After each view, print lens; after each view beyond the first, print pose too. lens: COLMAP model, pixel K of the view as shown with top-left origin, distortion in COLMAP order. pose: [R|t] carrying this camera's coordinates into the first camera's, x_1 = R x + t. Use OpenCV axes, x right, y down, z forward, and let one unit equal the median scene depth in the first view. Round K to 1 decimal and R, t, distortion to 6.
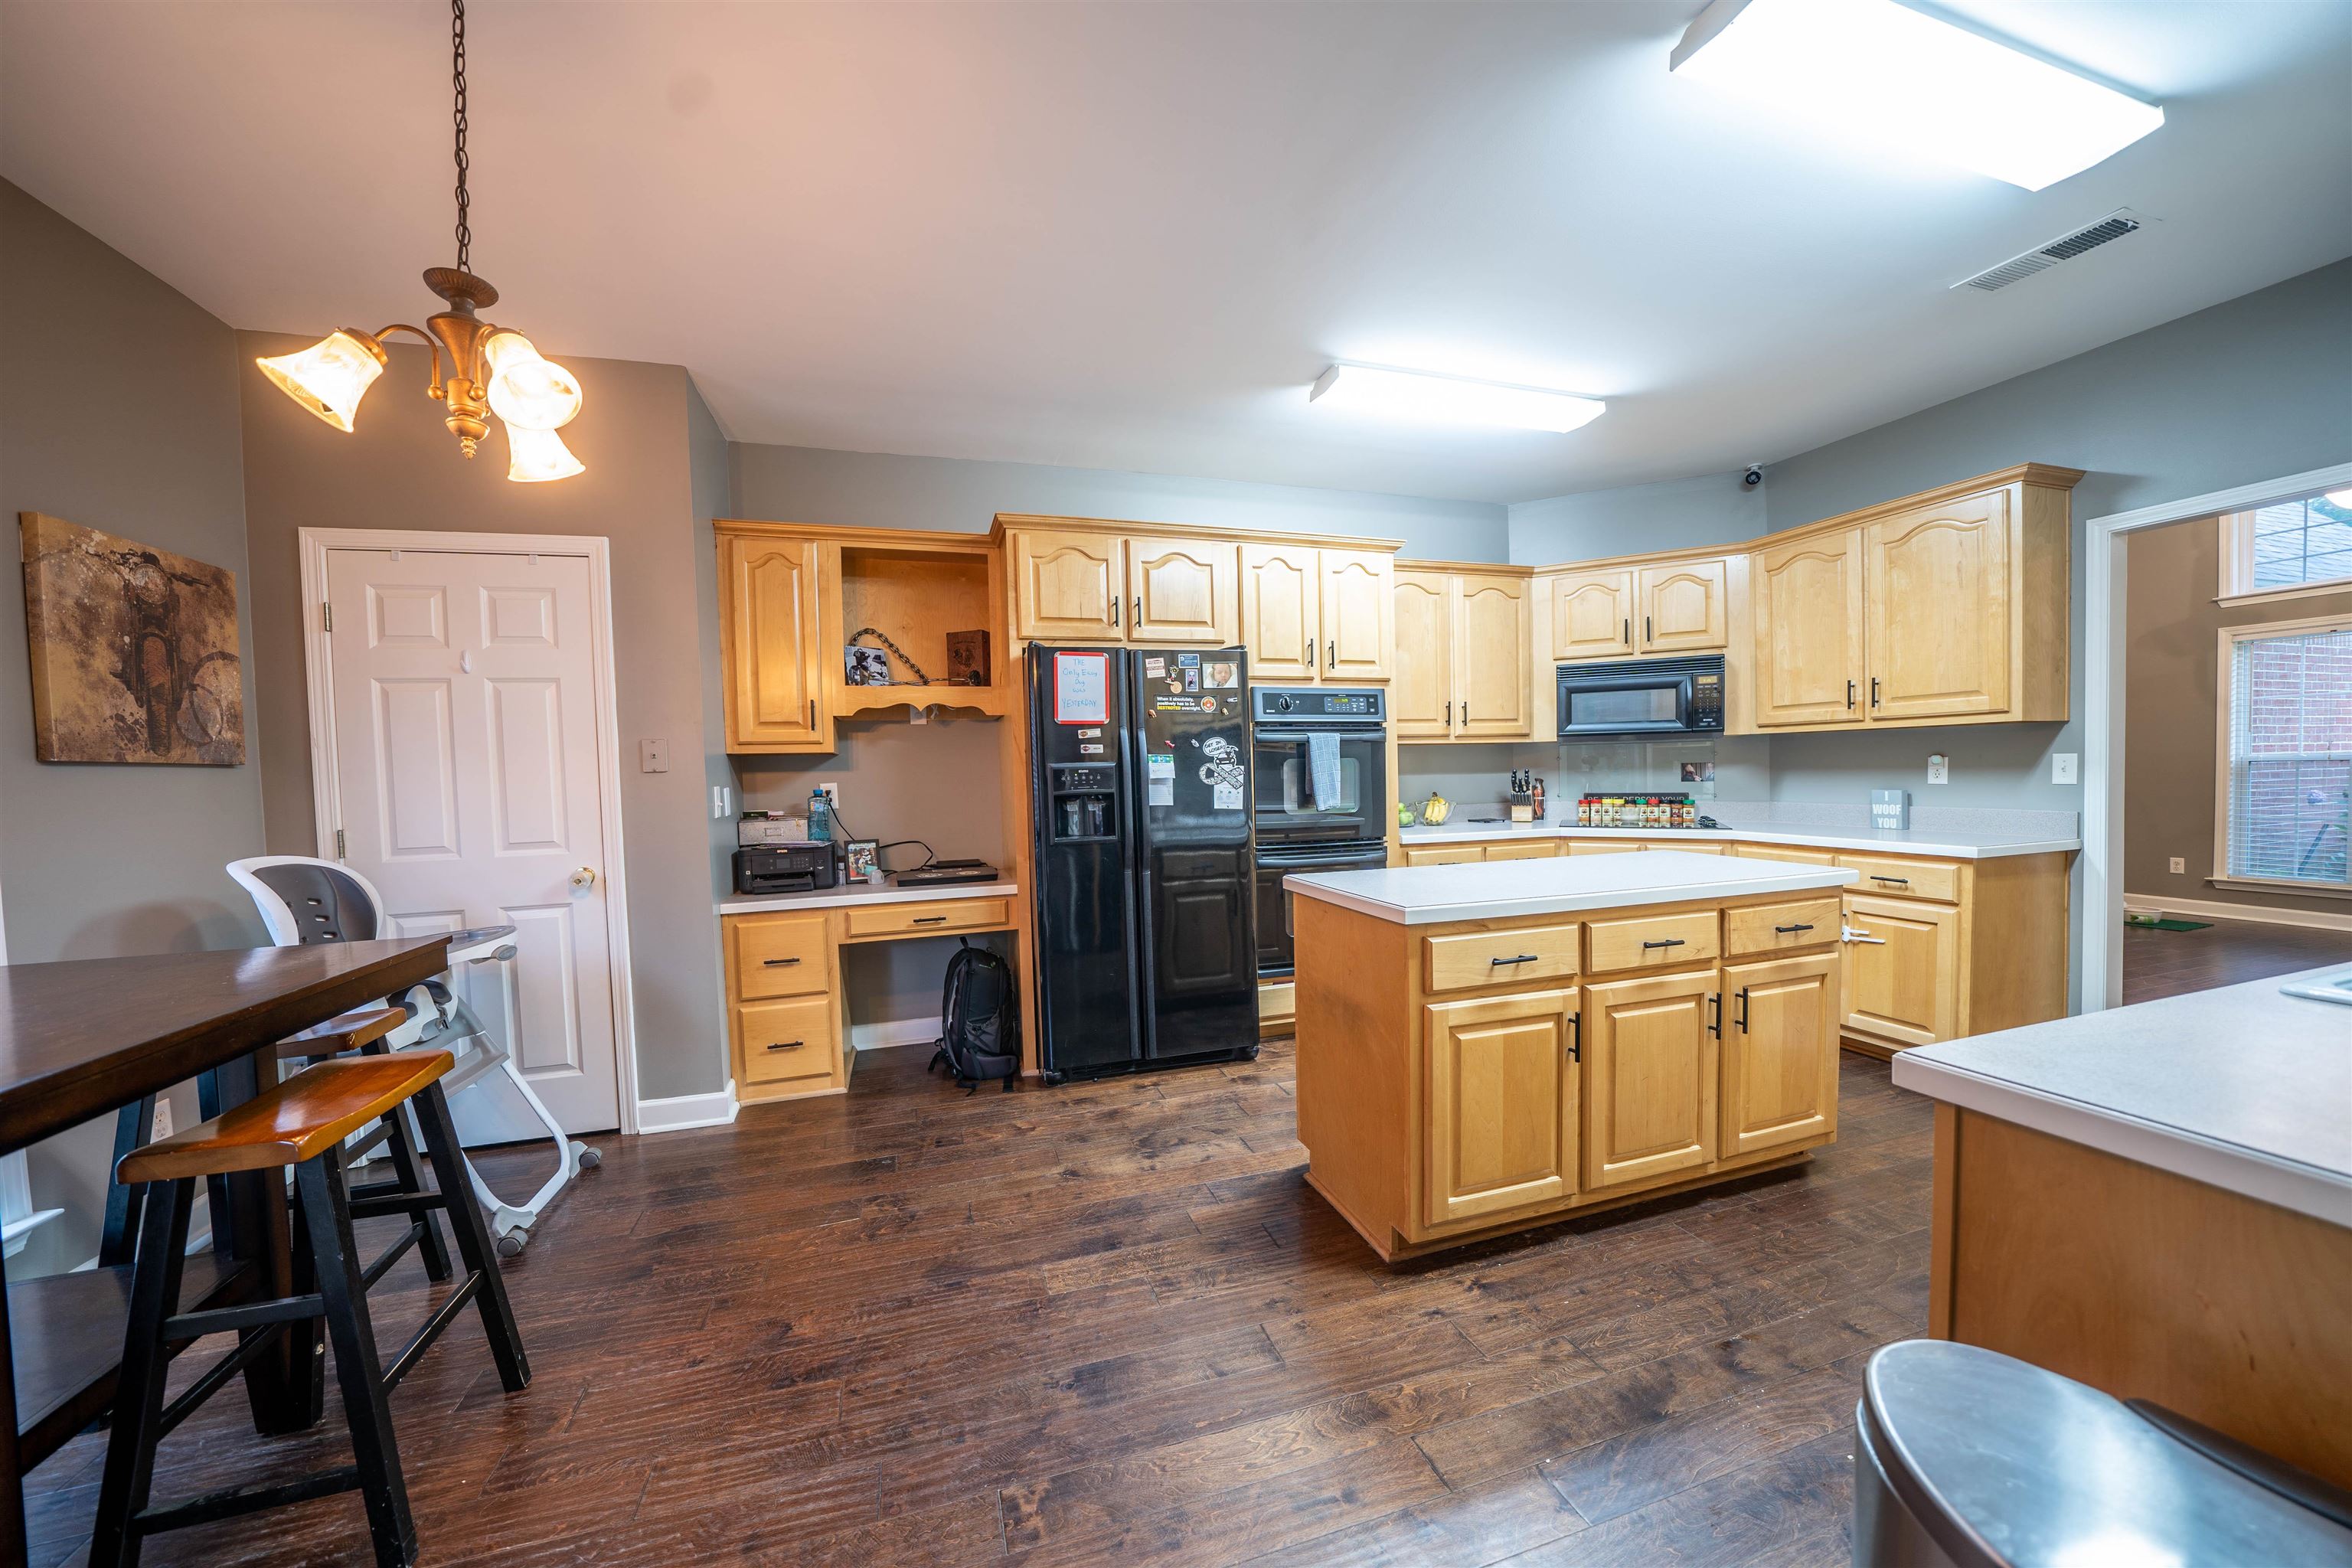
lens RADIAL K [[816.2, 0, 1162.0], [0, 816.2, 801.5], [0, 0, 1]] dist [-0.030603, 0.003694]
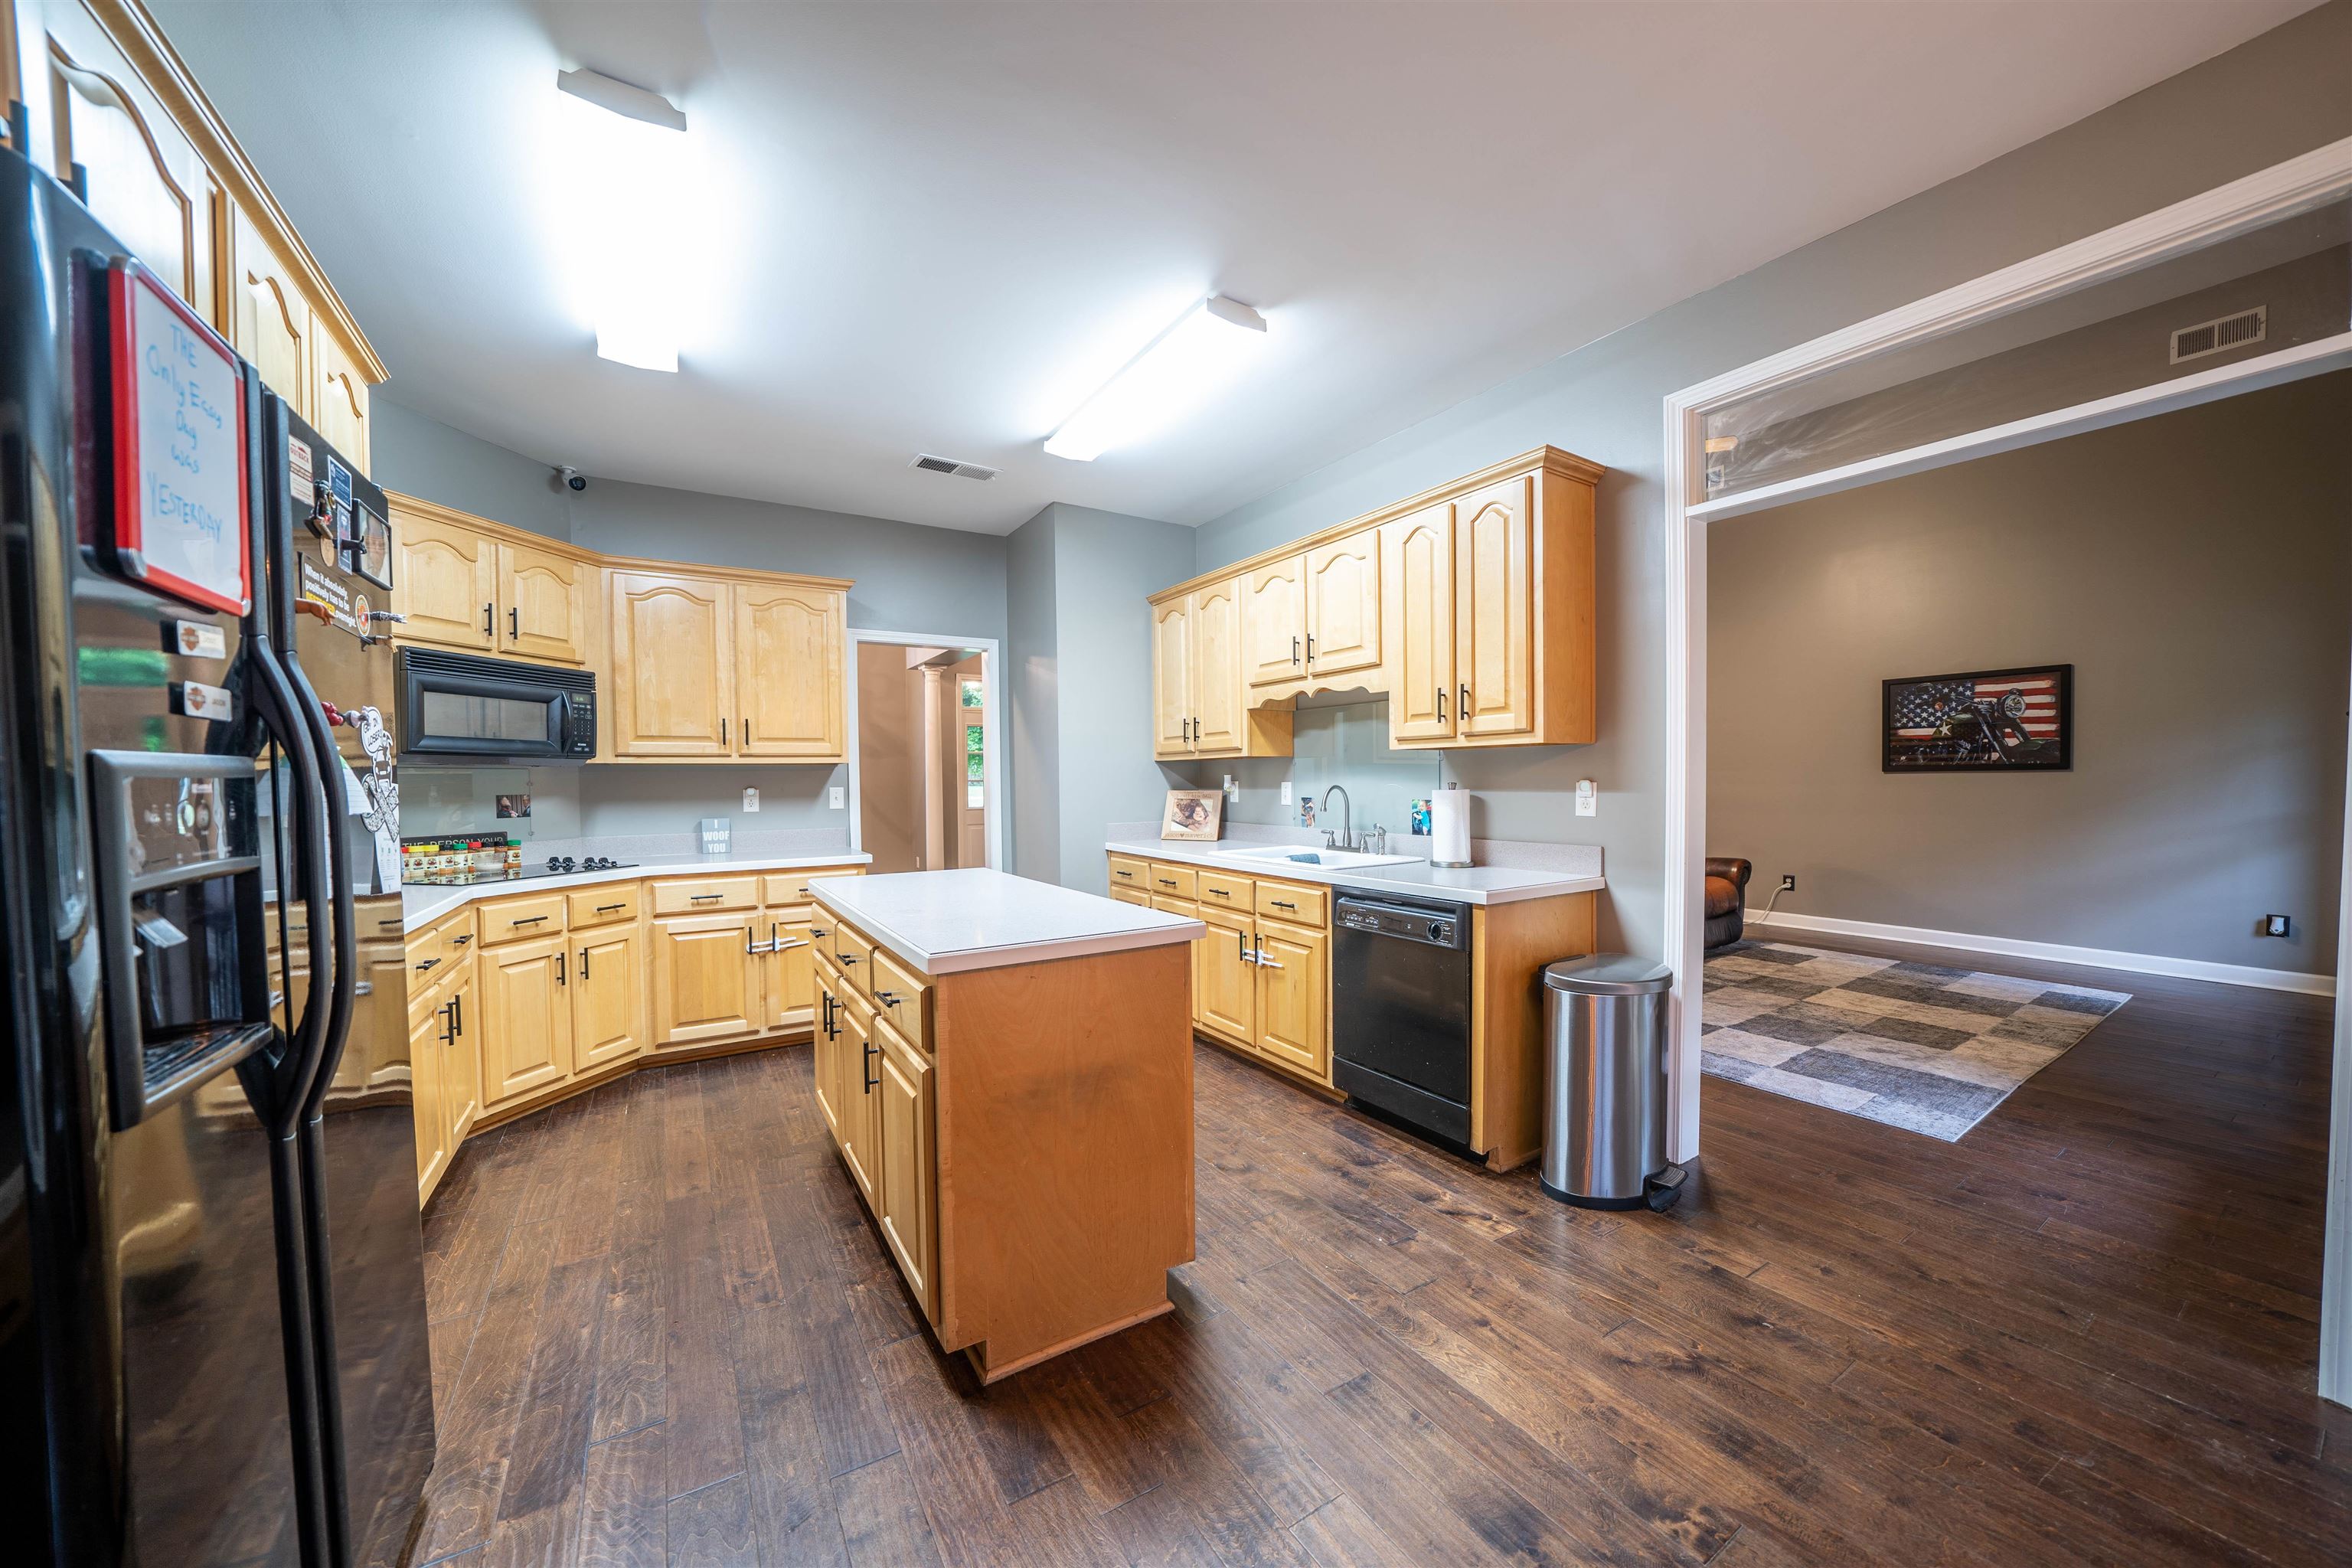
lens RADIAL K [[816.2, 0, 1162.0], [0, 816.2, 801.5], [0, 0, 1]] dist [-0.030603, 0.003694]
pose [[-0.251491, 0.002592, 0.967856, -0.376630], [0.054928, 0.998423, 0.011599, -0.018534], [-0.966300, 0.056079, -0.251236, 0.729162]]
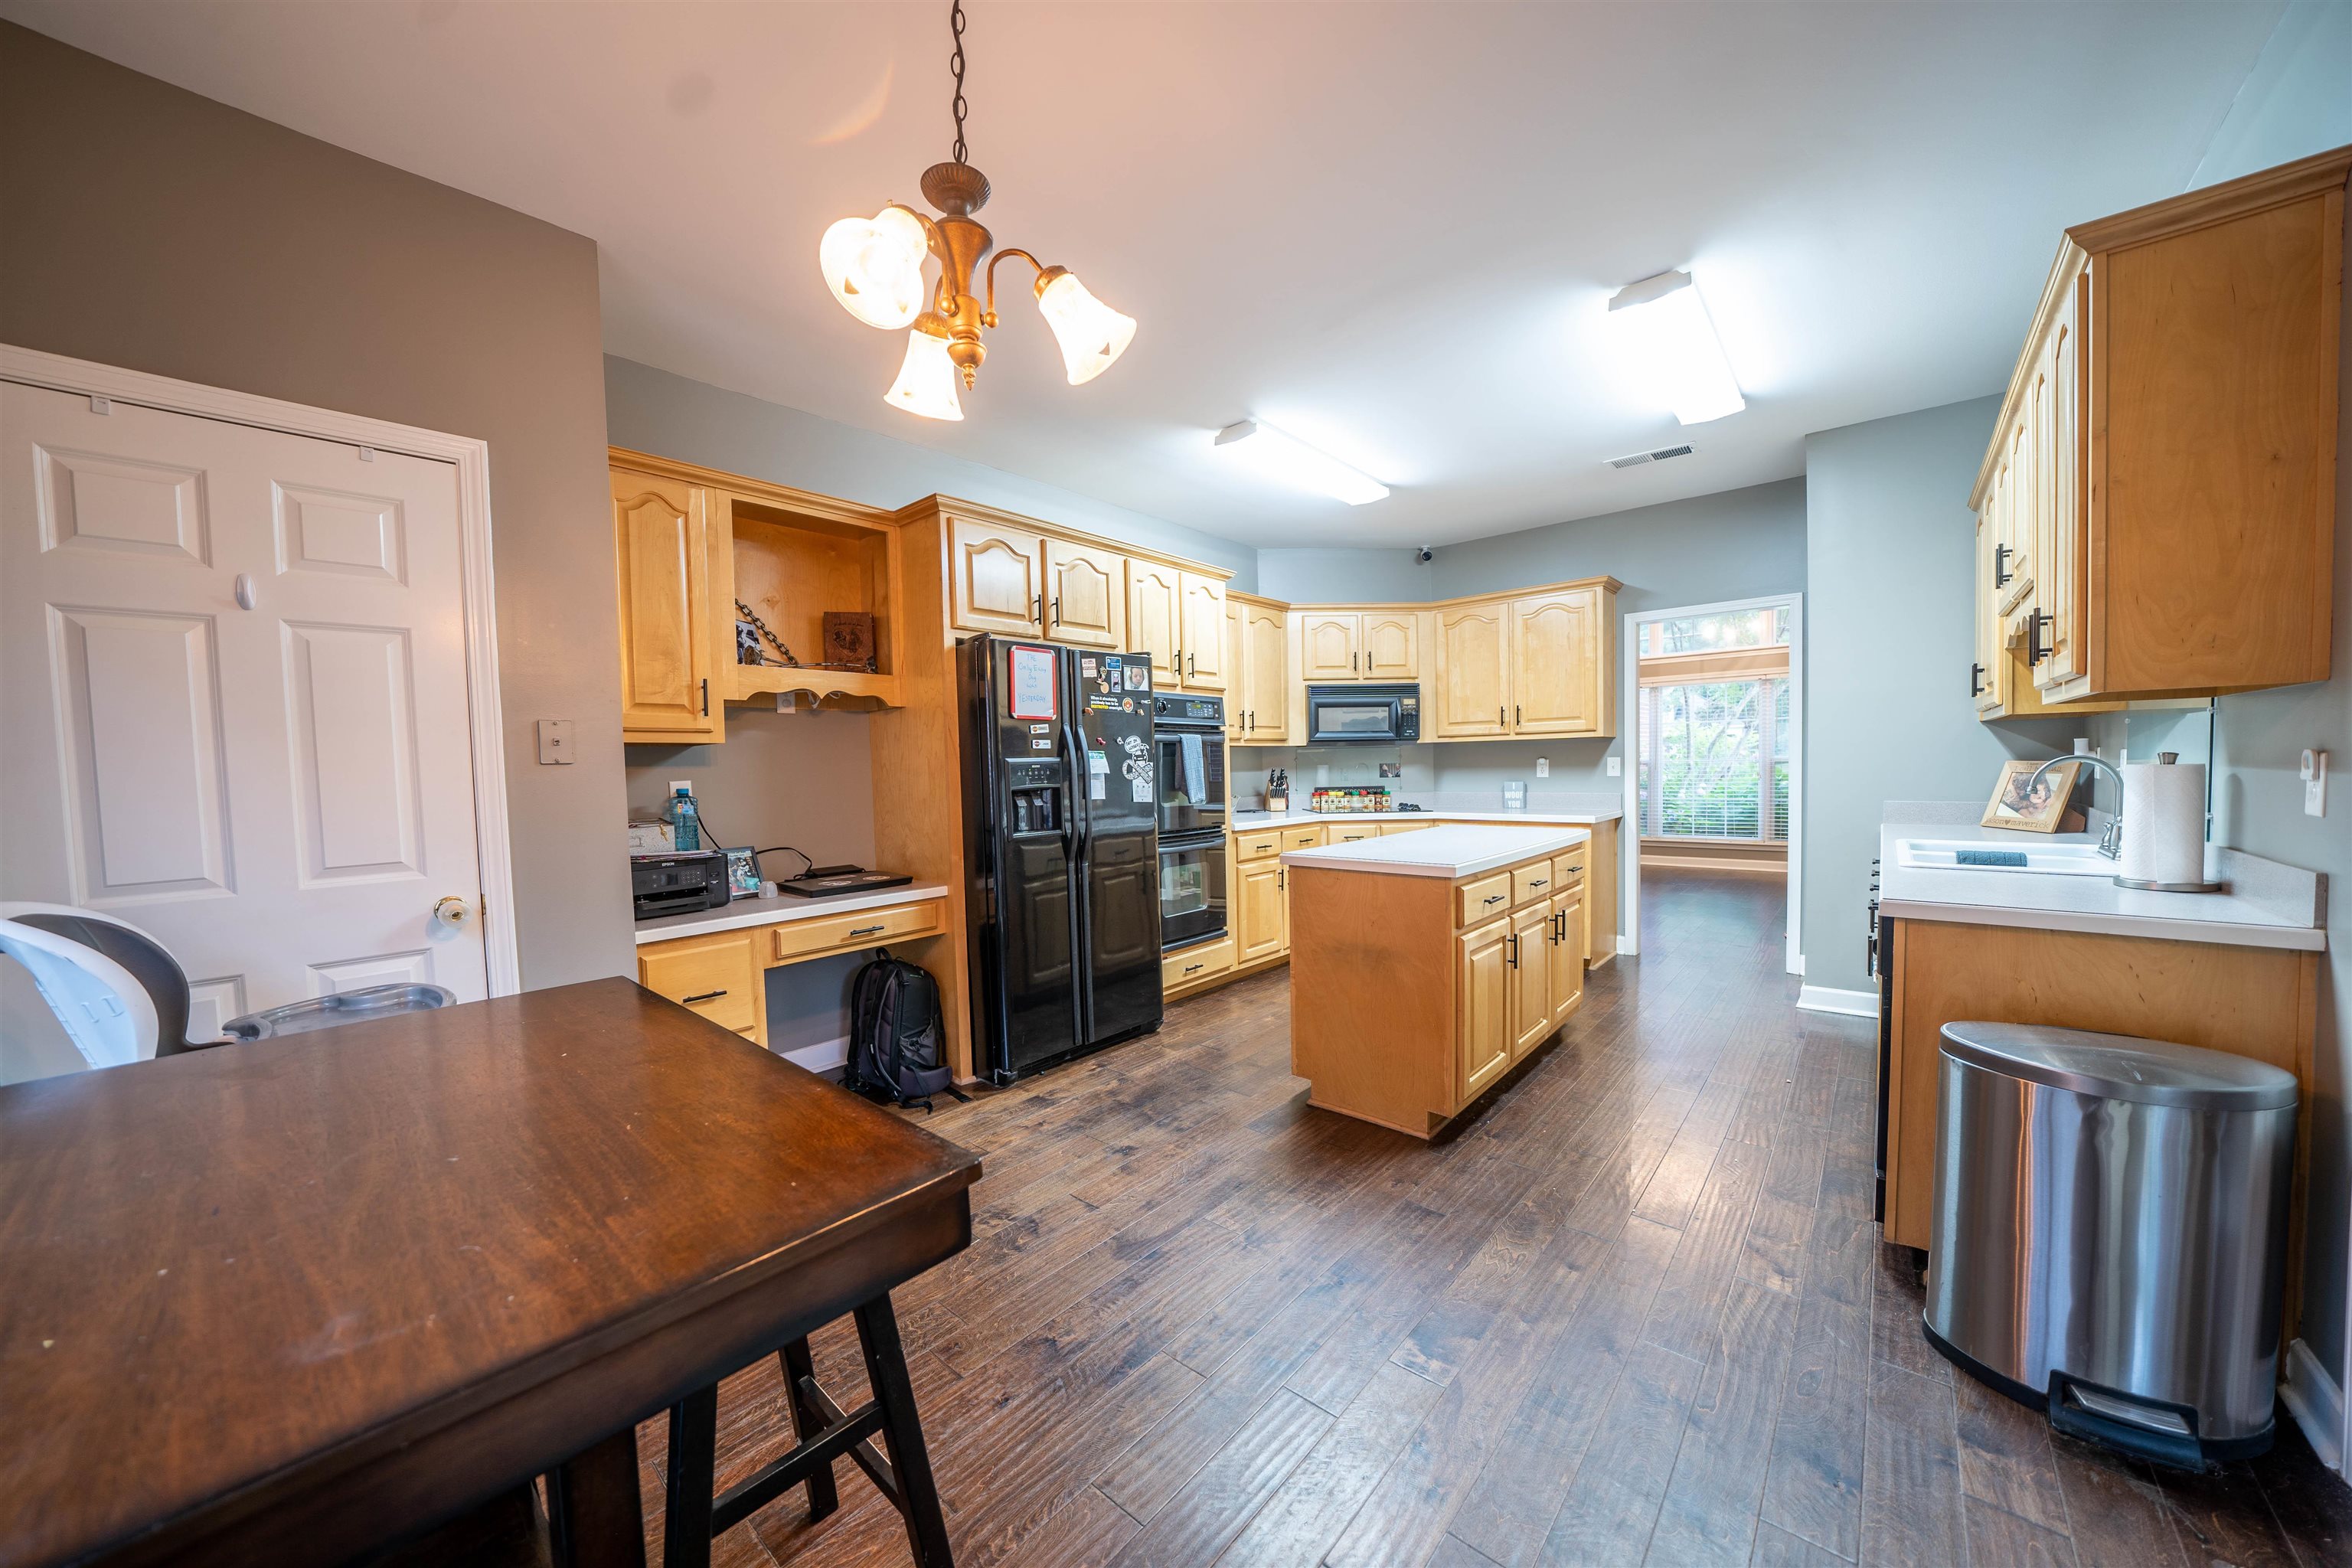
lens RADIAL K [[816.2, 0, 1162.0], [0, 816.2, 801.5], [0, 0, 1]] dist [-0.030603, 0.003694]
pose [[0.856648, -0.018079, 0.515584, -0.452318], [0.021094, 0.999777, 0.000010, 0.008999], [-0.515470, 0.010867, 0.856839, 0.055435]]
